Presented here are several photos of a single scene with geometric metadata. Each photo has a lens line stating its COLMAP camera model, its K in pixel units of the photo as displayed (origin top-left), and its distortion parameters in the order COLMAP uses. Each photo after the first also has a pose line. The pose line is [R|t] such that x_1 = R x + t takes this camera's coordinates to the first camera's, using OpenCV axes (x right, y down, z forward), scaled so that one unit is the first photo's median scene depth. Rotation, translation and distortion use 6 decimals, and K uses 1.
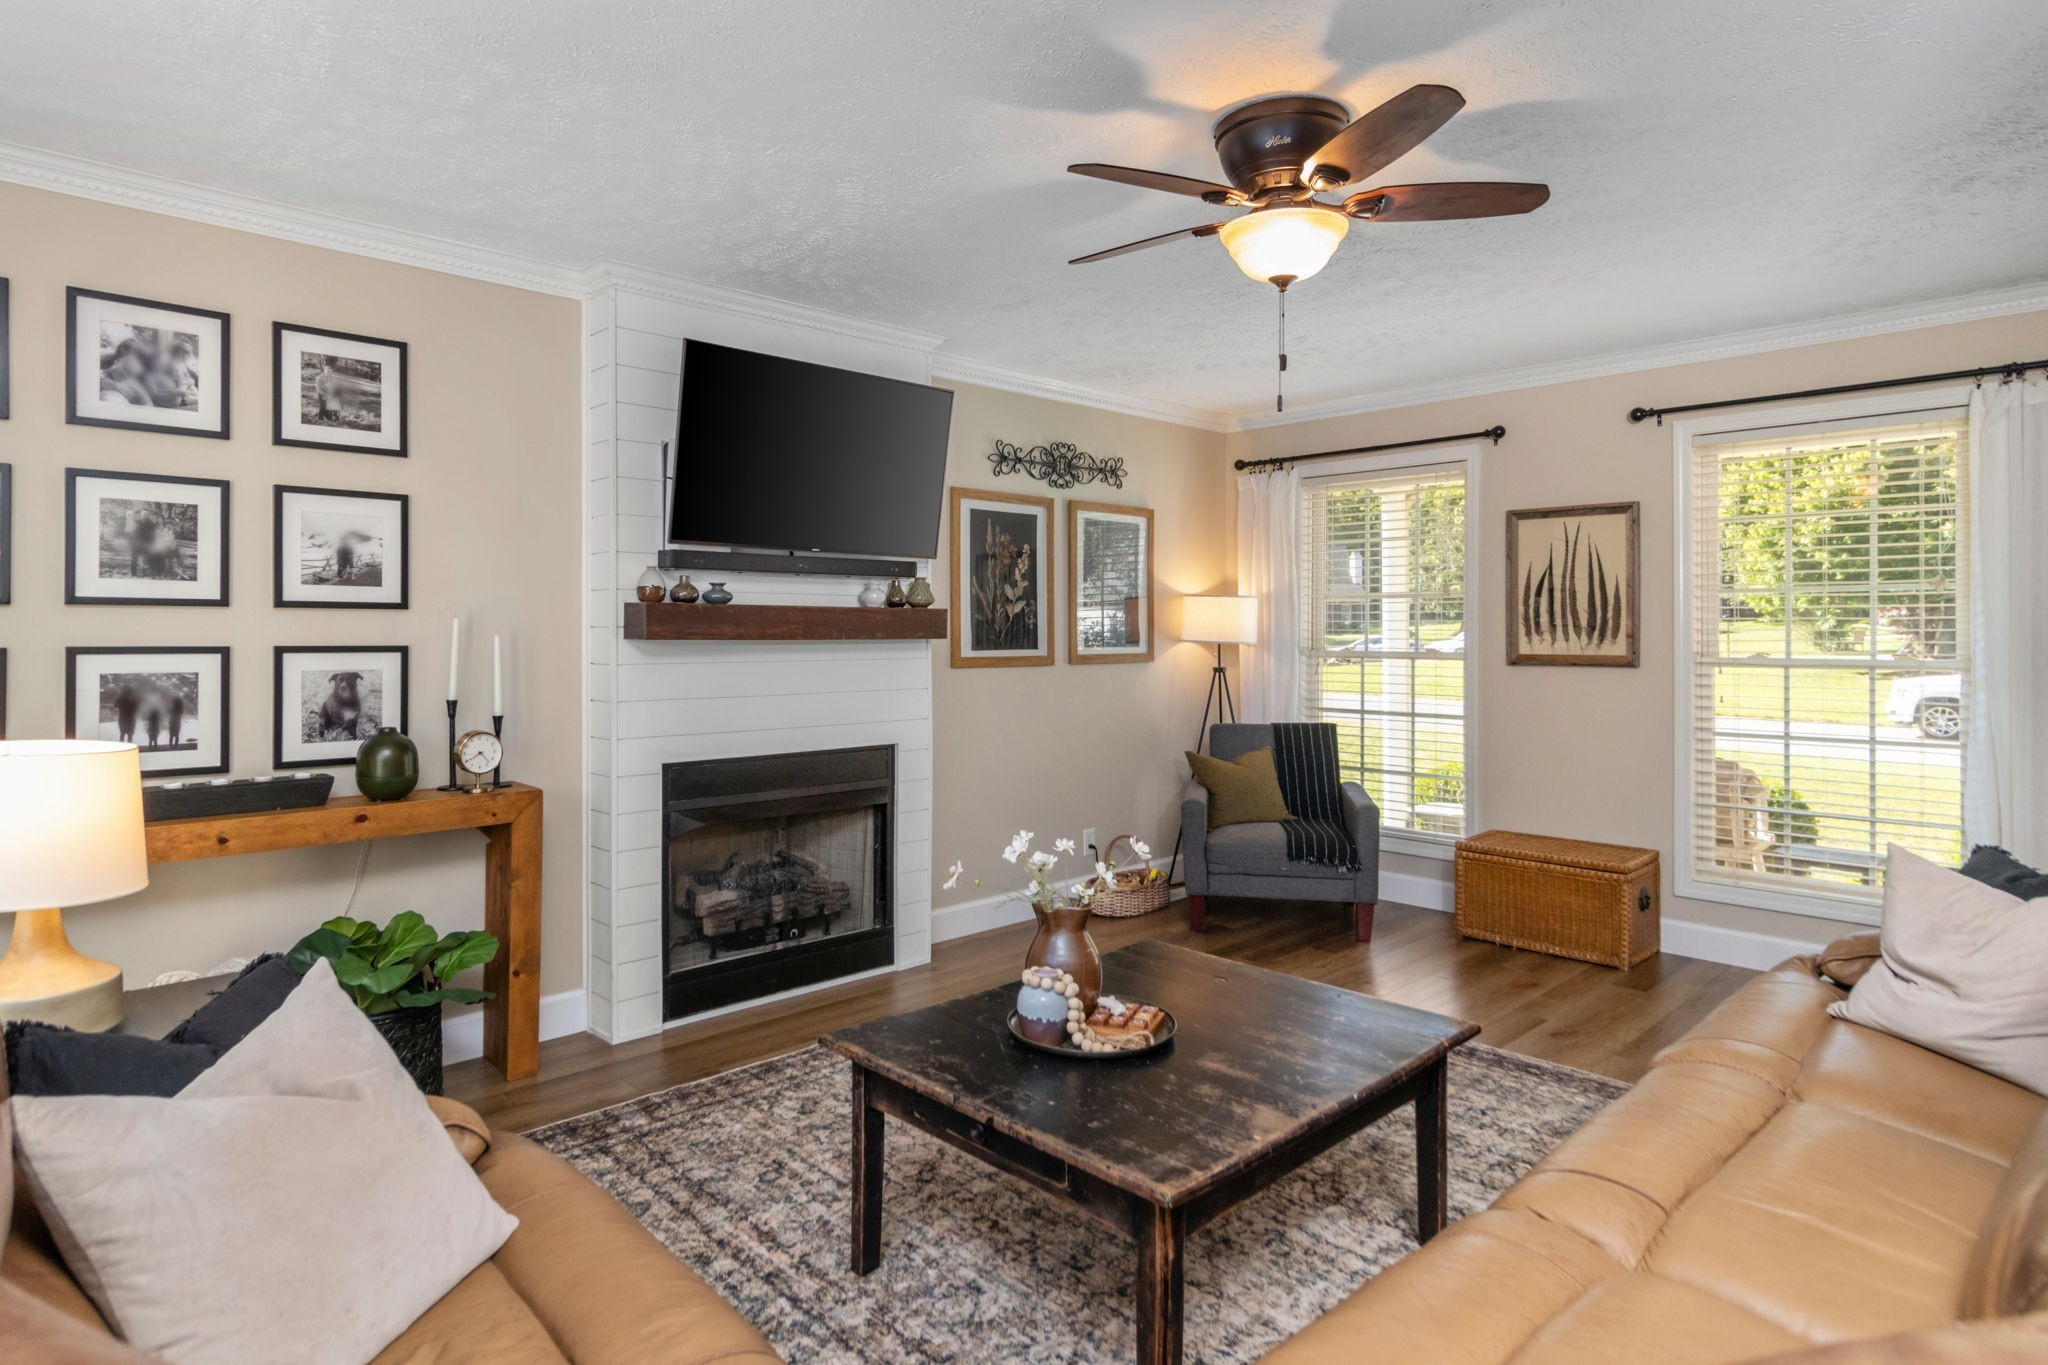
lens RADIAL K [[1126.6, 0, 1006.2], [0, 1126.6, 635.4], [0, 0, 1]] dist [-0.002933, -0.000153]
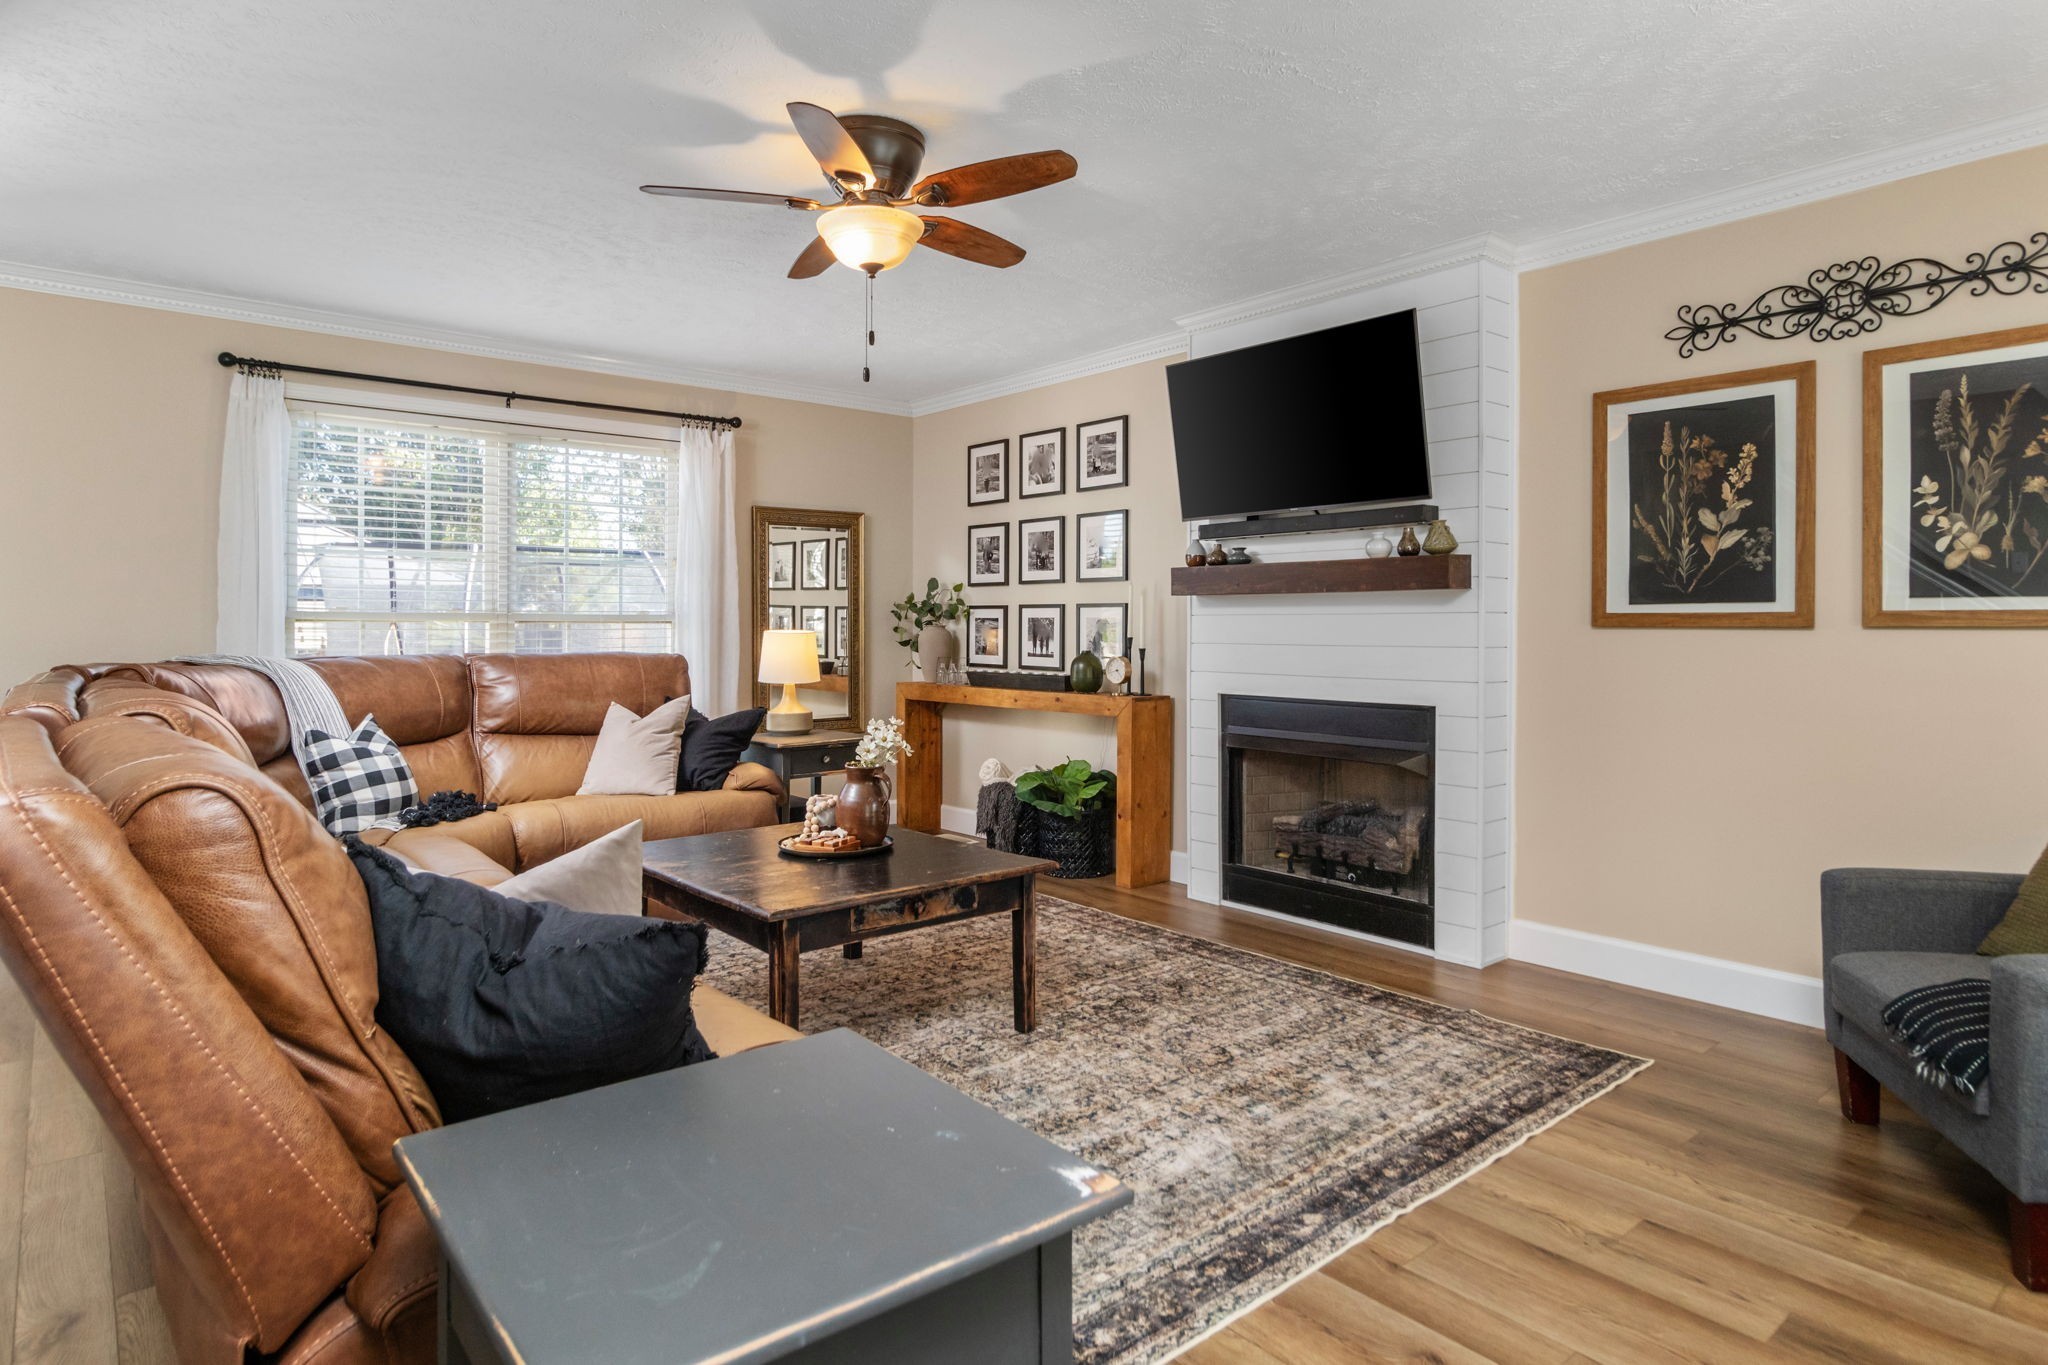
lens RADIAL K [[1126.6, 0, 1009.7], [0, 1126.6, 623.1], [0, 0, 1]] dist [-0.002933, -0.000153]
pose [[-0.060327, -0.005226, -0.998165, 0.839006], [-0.006159, 0.999969, -0.004864, 0.036280], [0.998160, 0.005854, -0.060357, 0.722616]]
